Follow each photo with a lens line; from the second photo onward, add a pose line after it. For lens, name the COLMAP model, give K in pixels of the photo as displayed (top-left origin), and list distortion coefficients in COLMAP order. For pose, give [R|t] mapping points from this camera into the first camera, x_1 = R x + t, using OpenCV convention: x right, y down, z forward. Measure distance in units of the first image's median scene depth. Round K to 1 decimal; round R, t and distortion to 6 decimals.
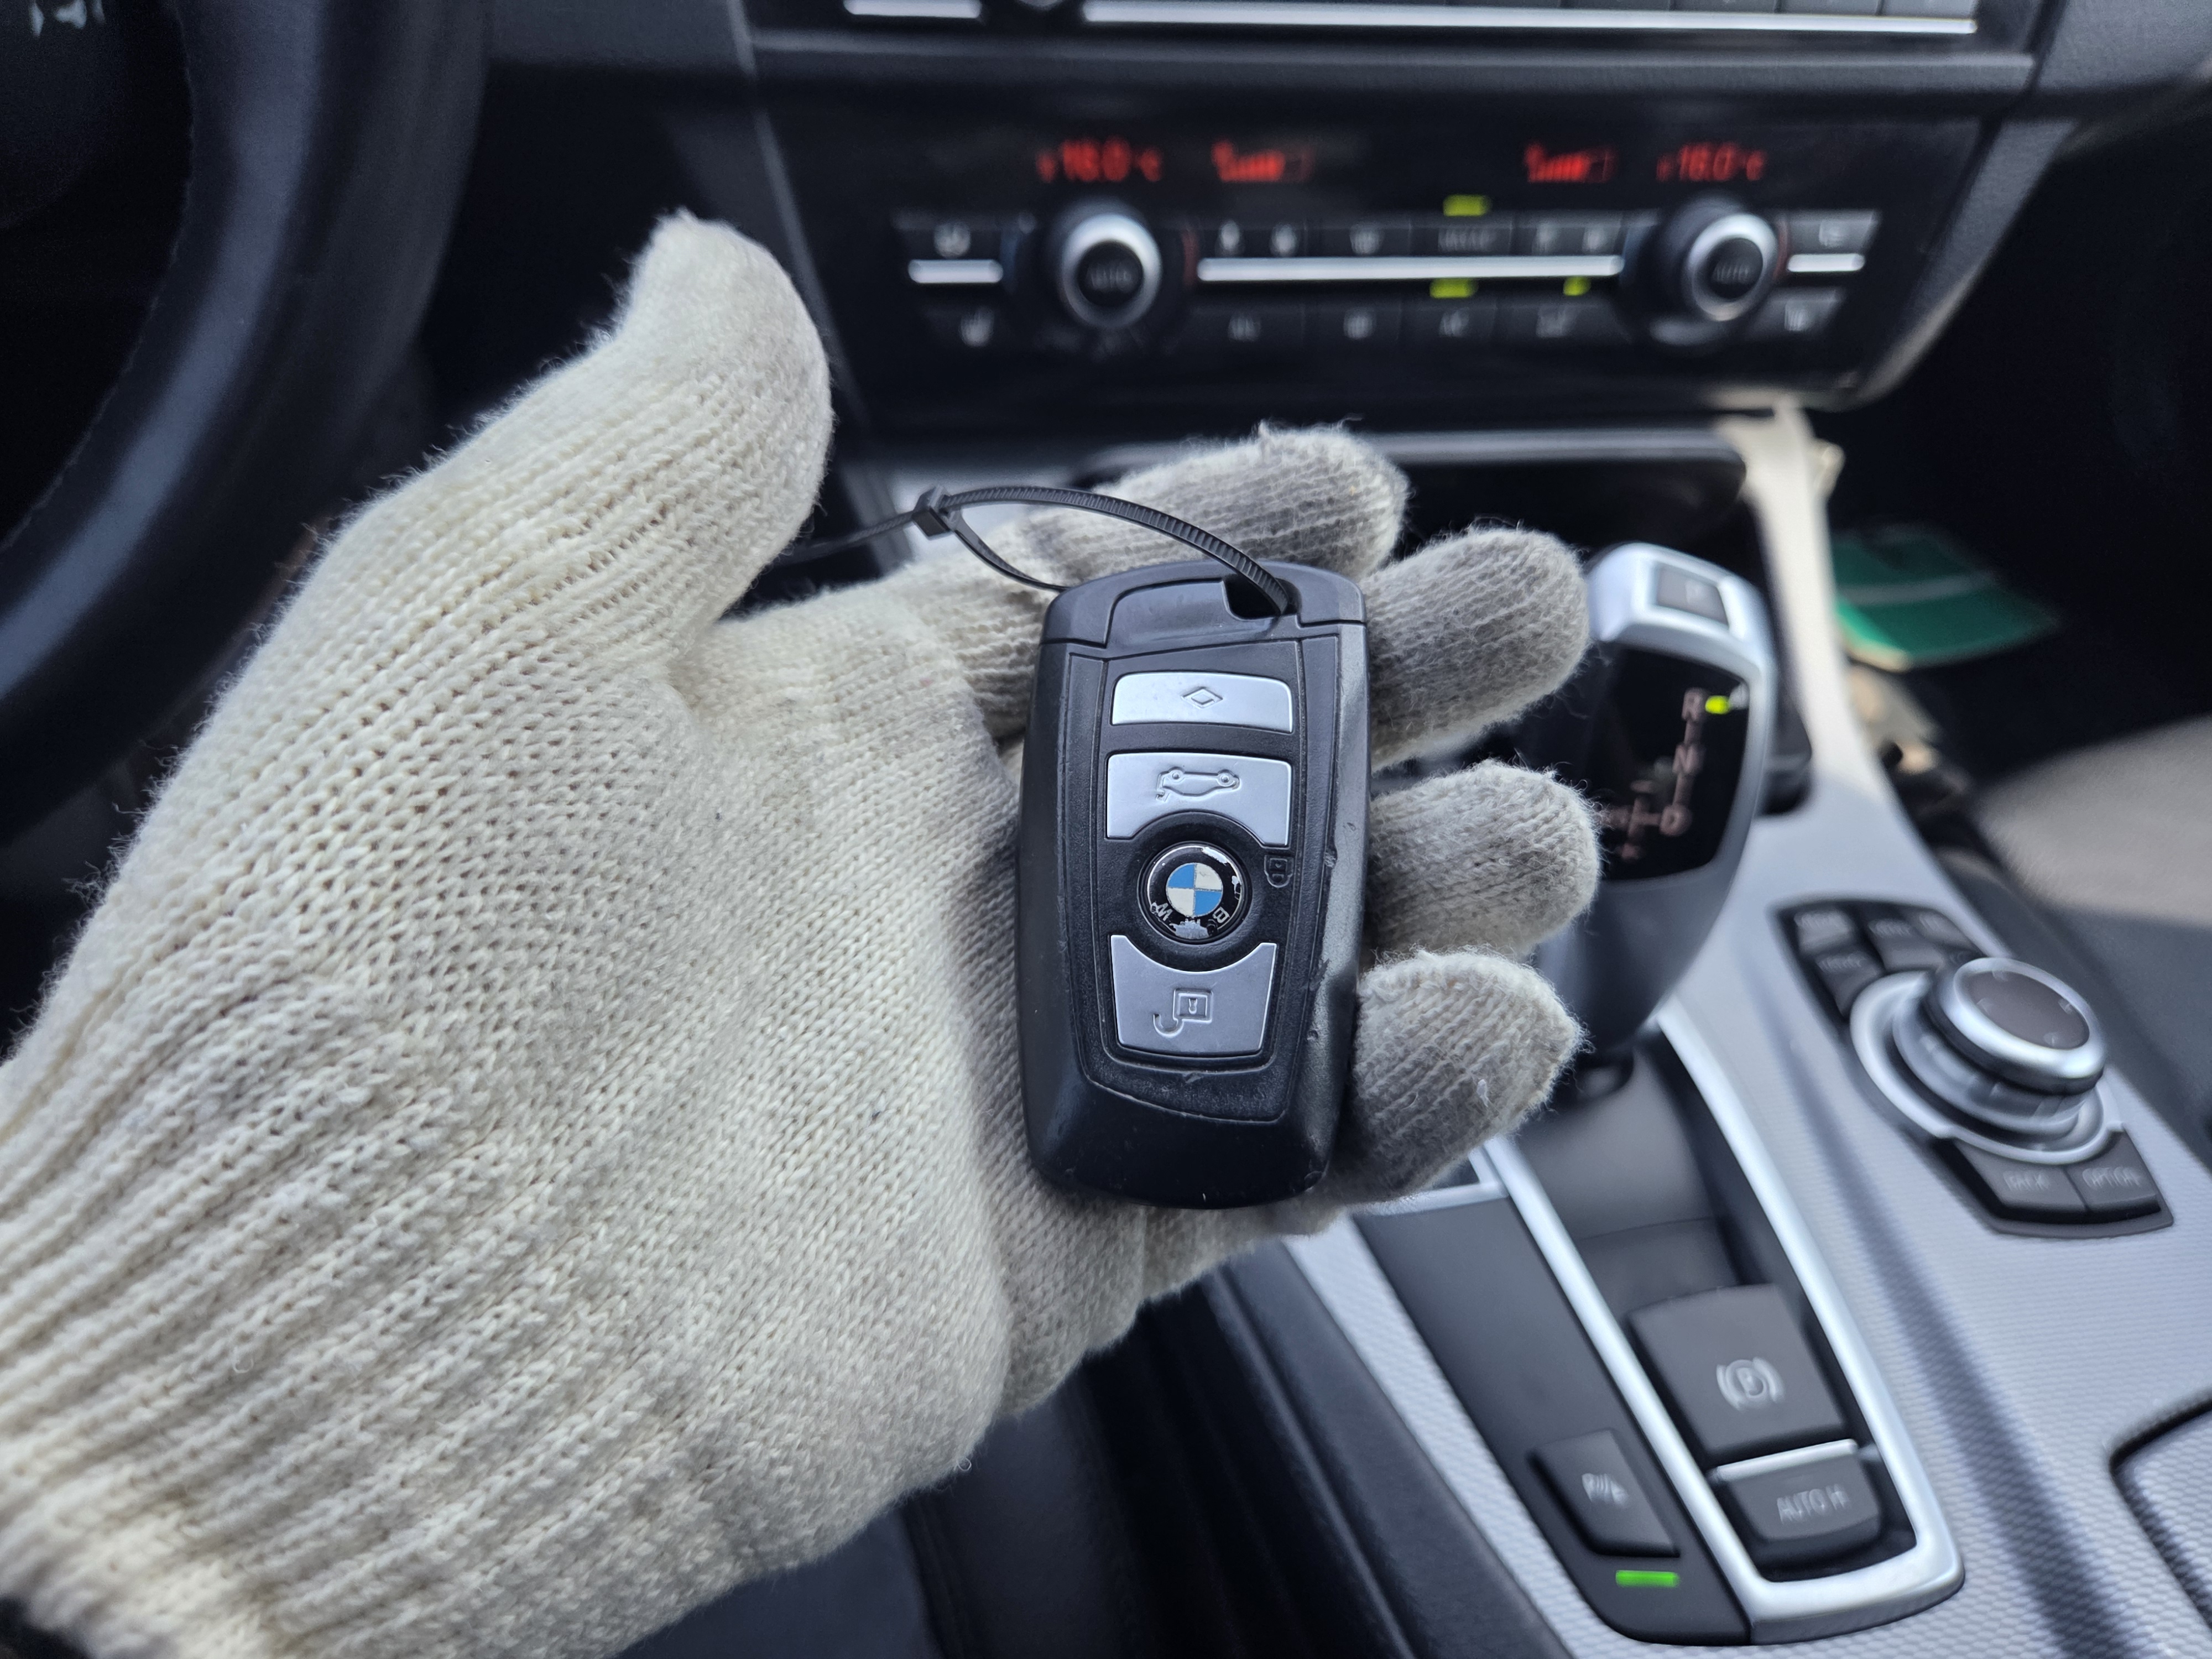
lens RADIAL K [[1515.6, 0, 1078.2], [0, 1515.6, 831.6], [0, 0, 1]] dist [0.040932, -0.041808]
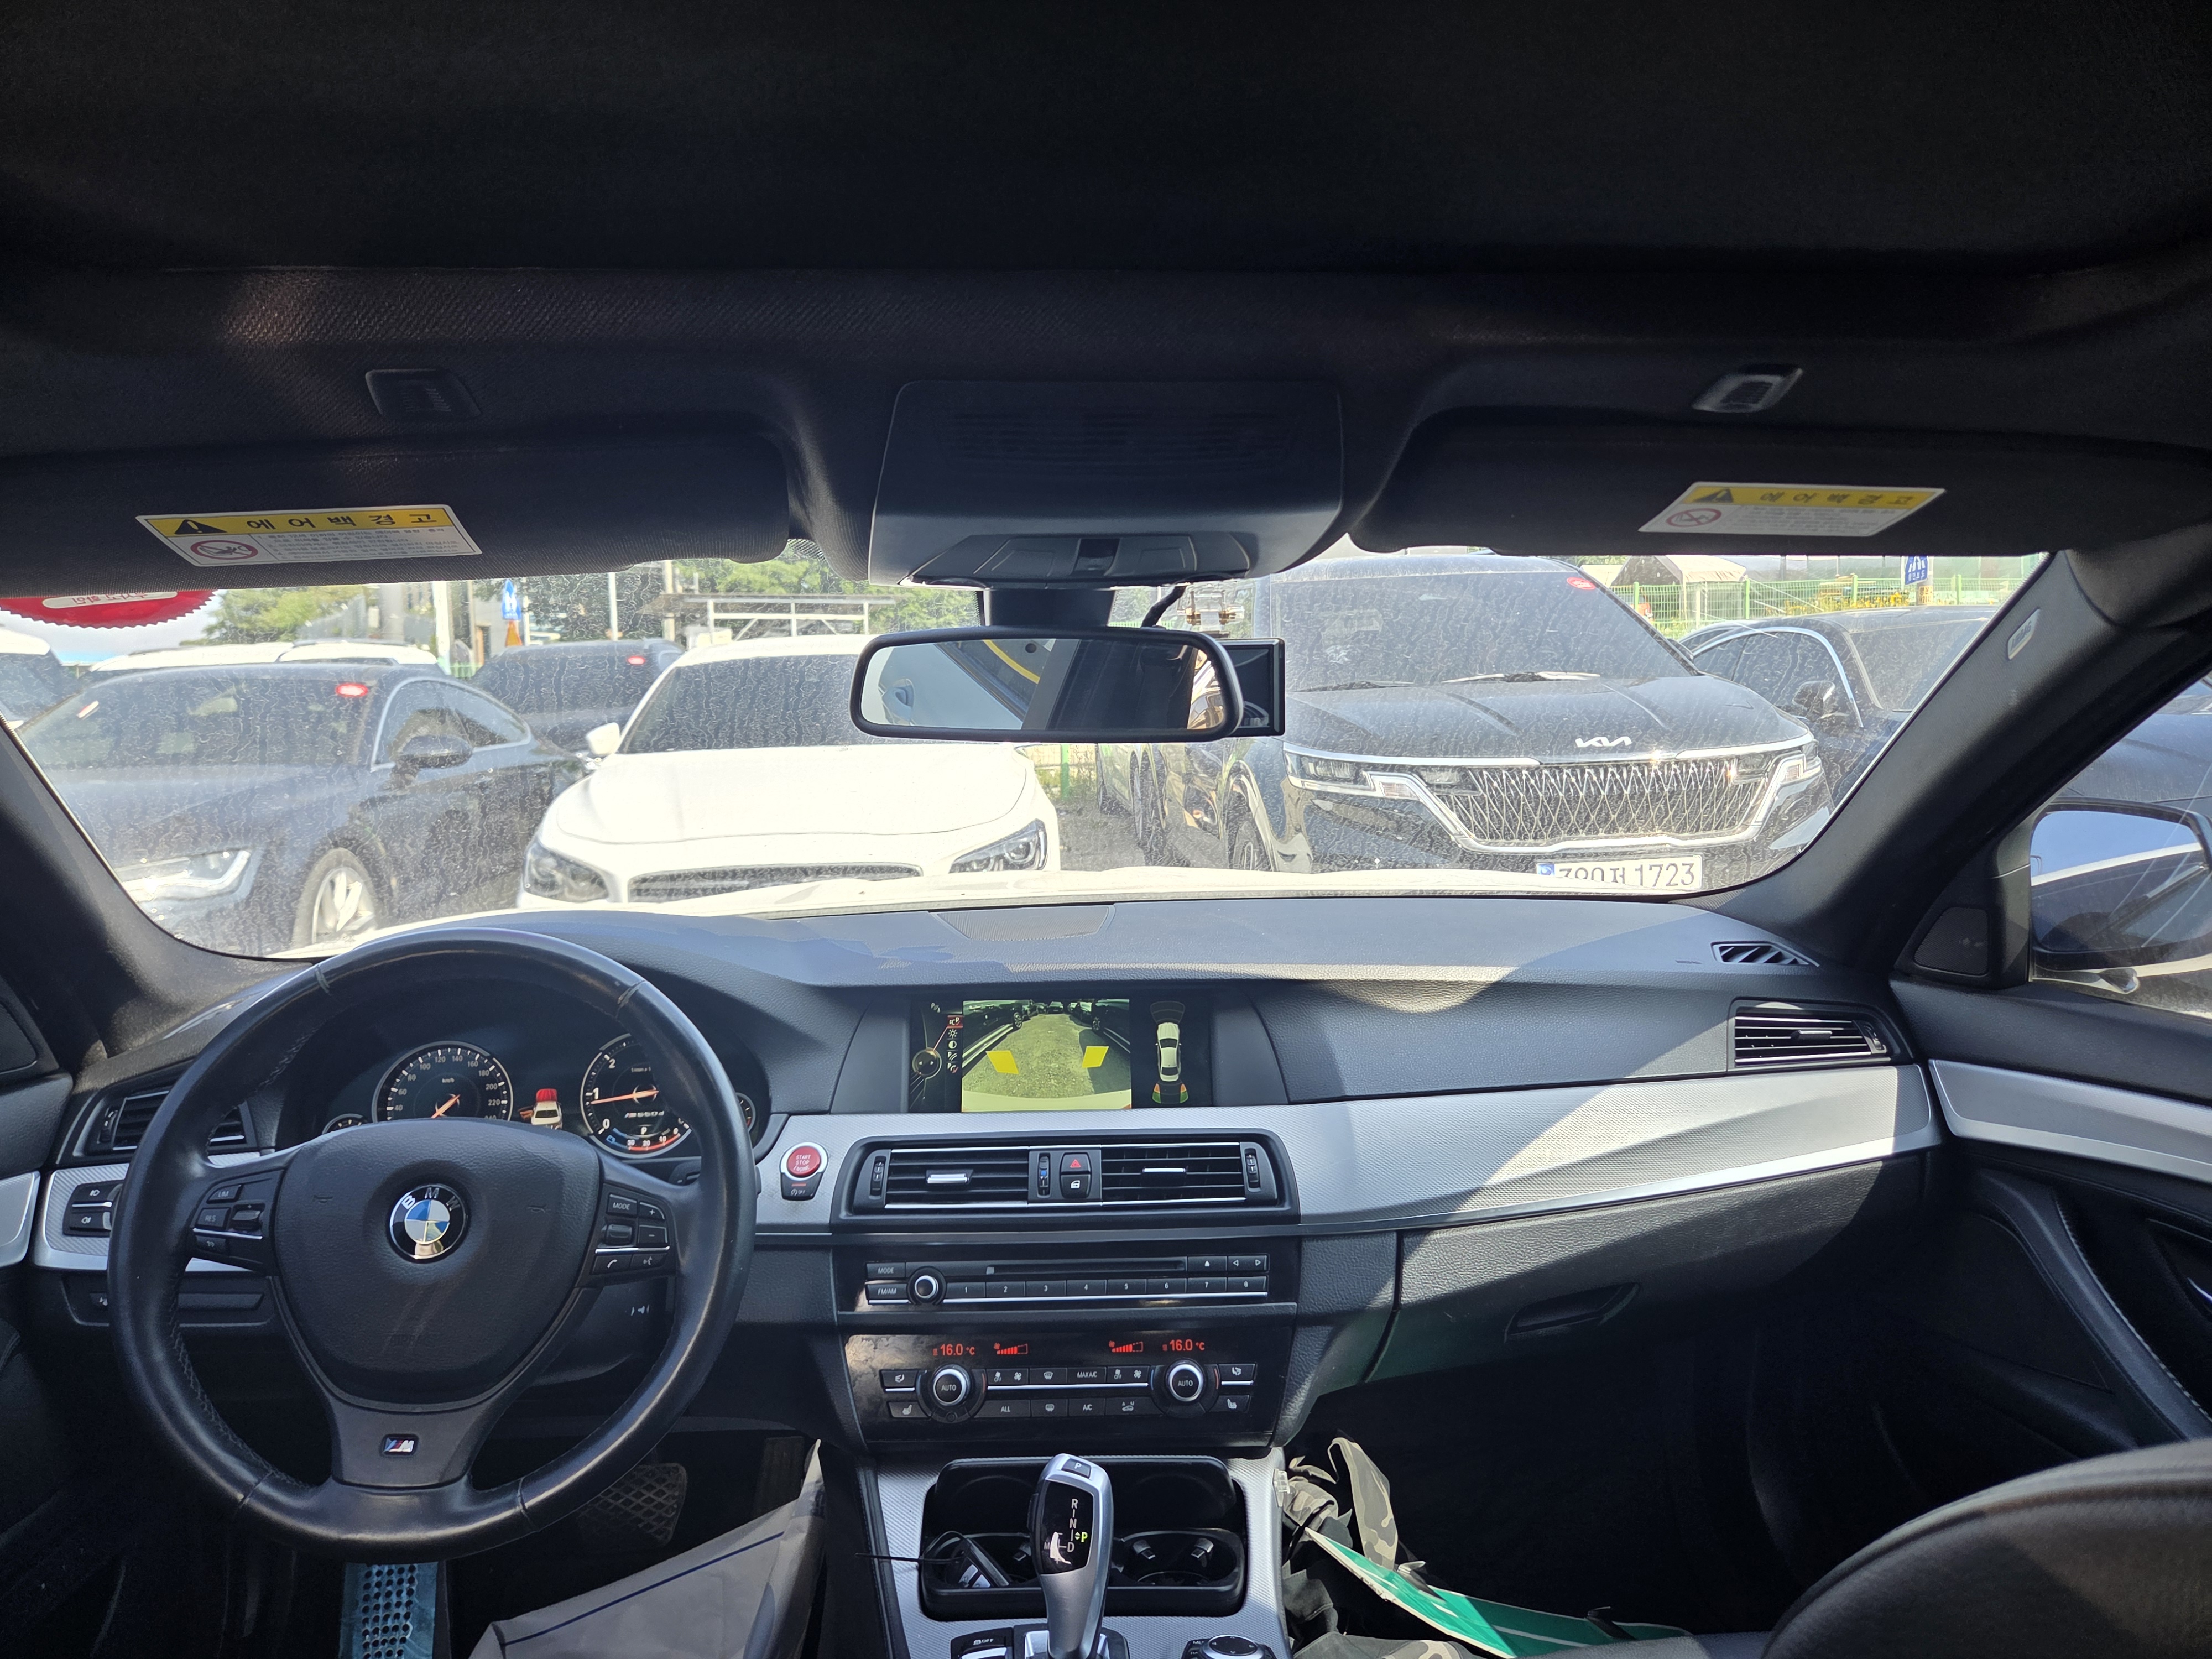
lens RADIAL K [[1515.6, 0, 1110.4], [0, 1515.6, 827.4], [0, 0, 1]] dist [0.040932, -0.041808]
pose [[0.982643, -0.087927, -0.163347, 0.916104], [-0.057866, 0.691318, -0.720229, 0.983873], [0.176253, 0.717180, 0.674231, -1.680701]]
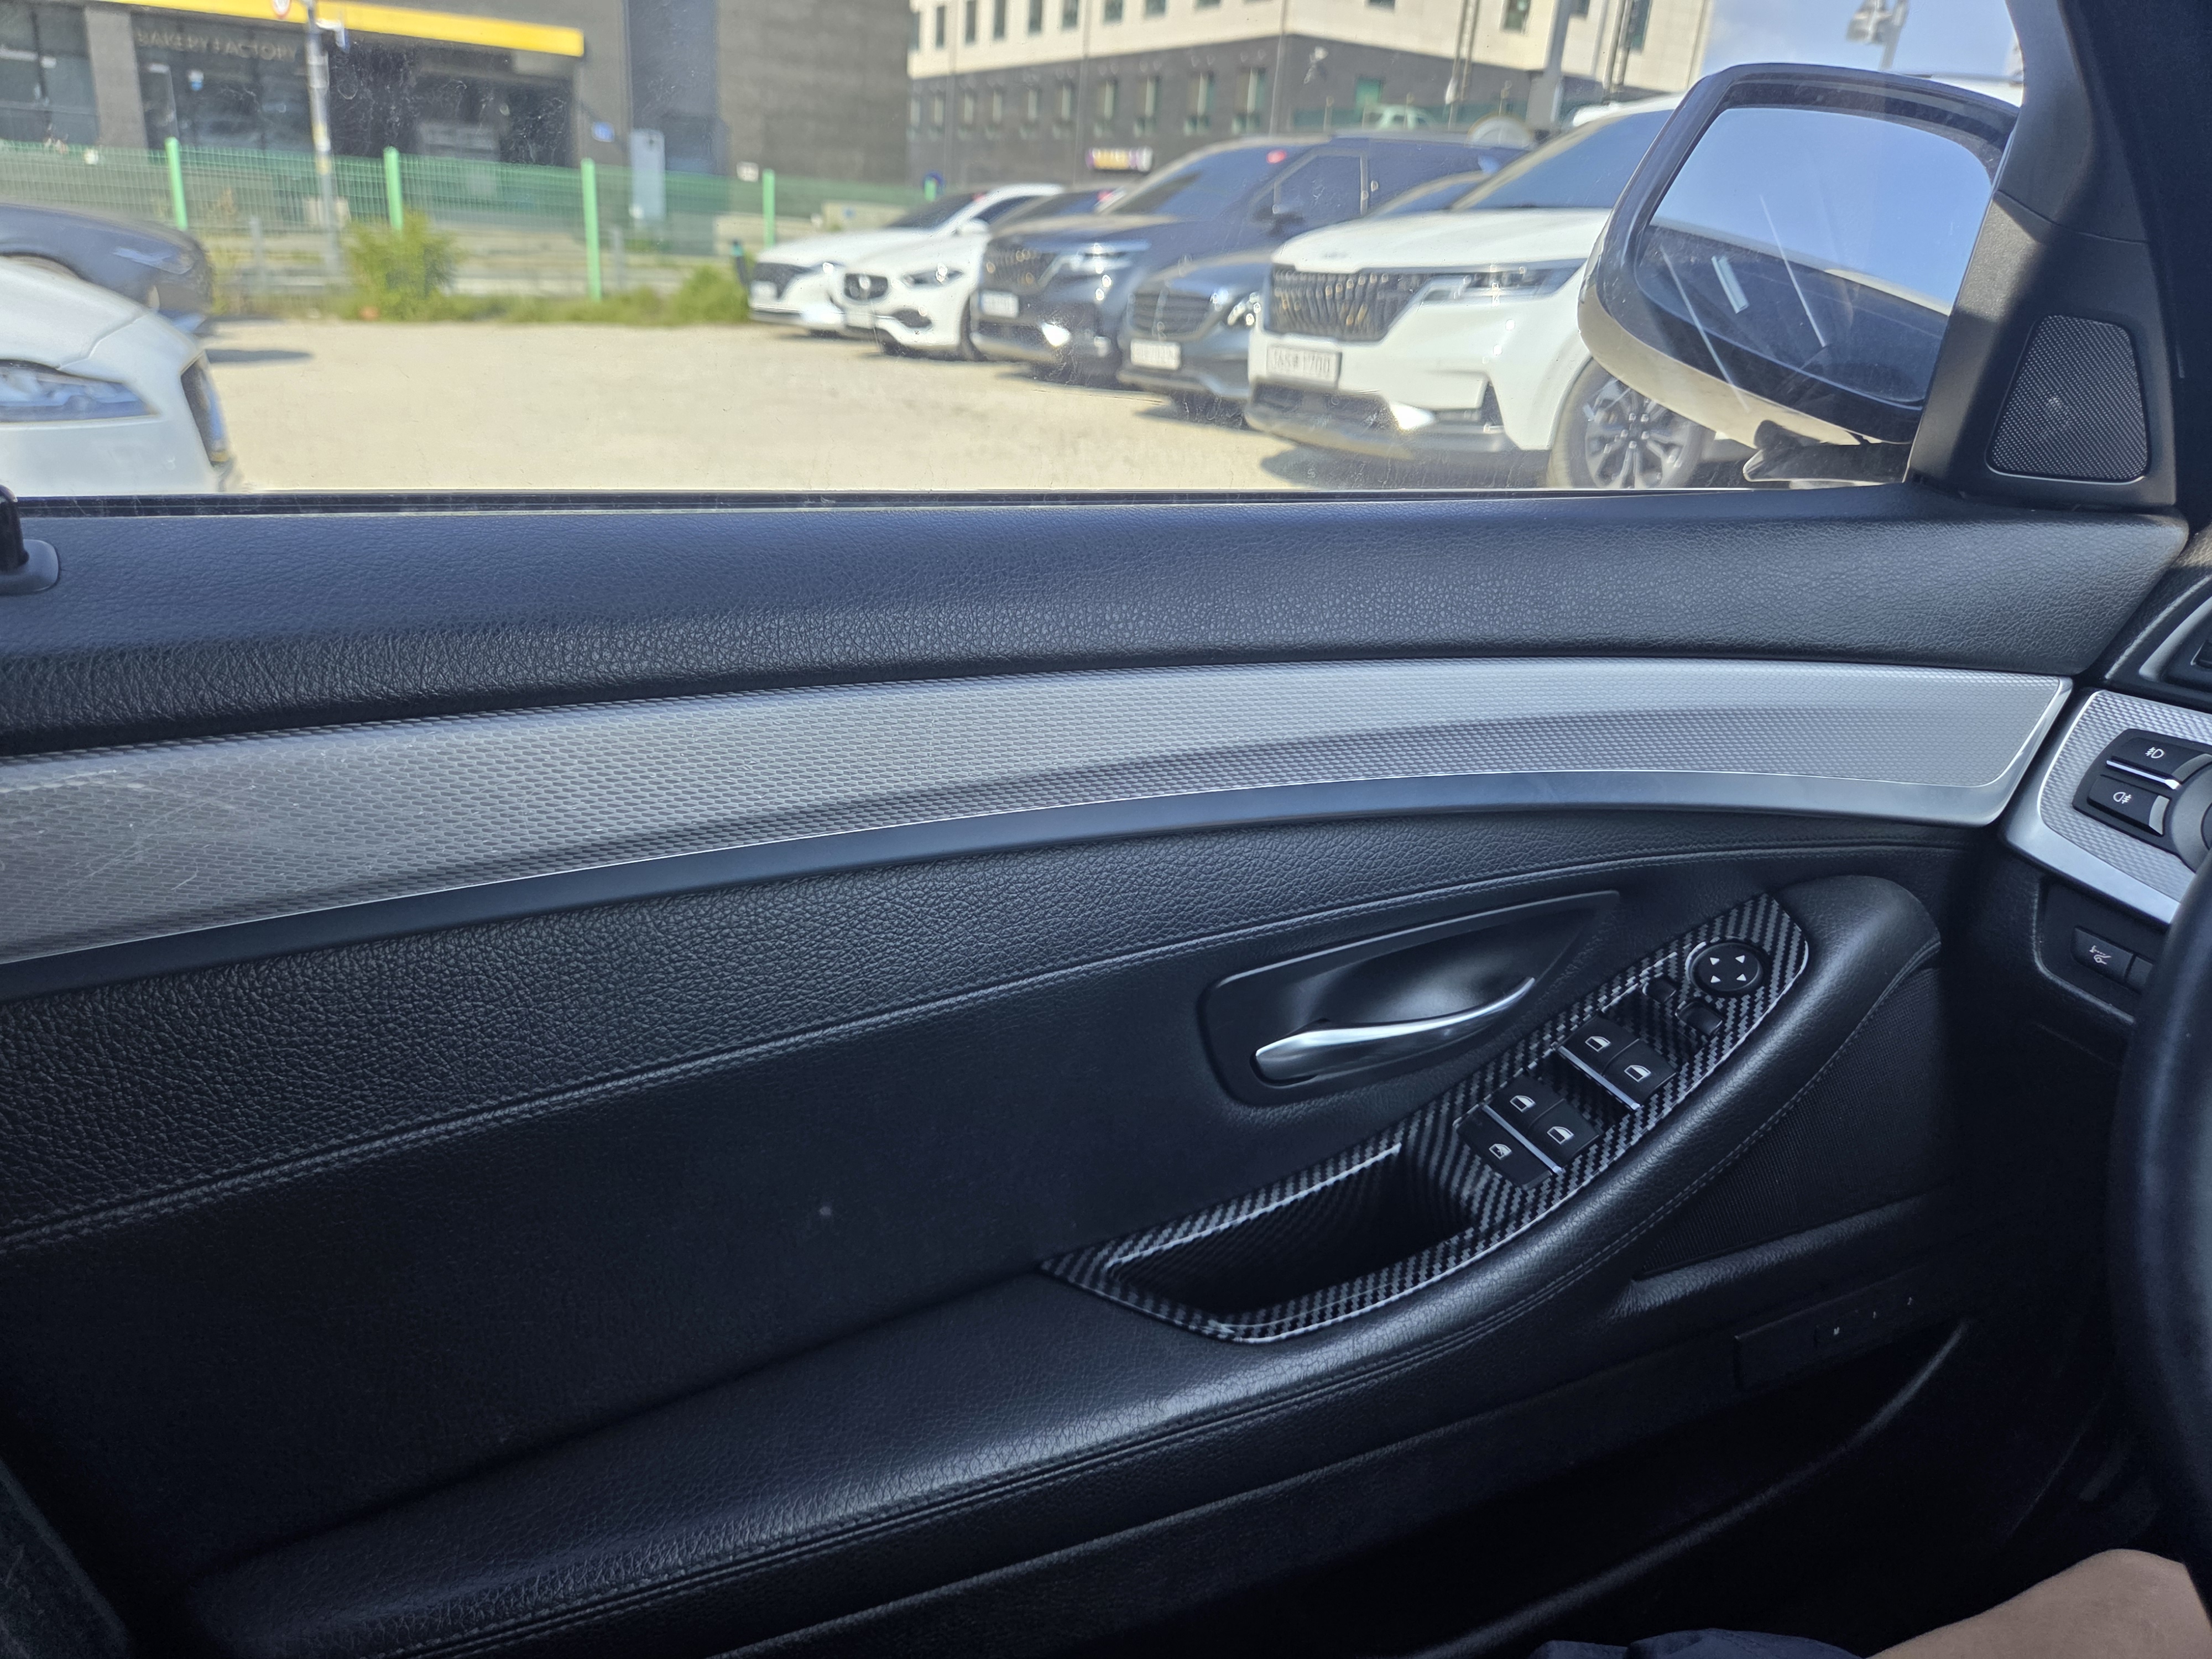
lens RADIAL K [[1515.6, 0, 1118.8], [0, 1515.6, 829.3], [0, 0, 1]] dist [0.040932, -0.041808]
pose [[0.228513, 0.294778, -0.927840, -0.393406], [-0.770163, 0.637716, 0.012925, 0.258881], [0.595509, 0.711635, 0.372754, -0.626000]]
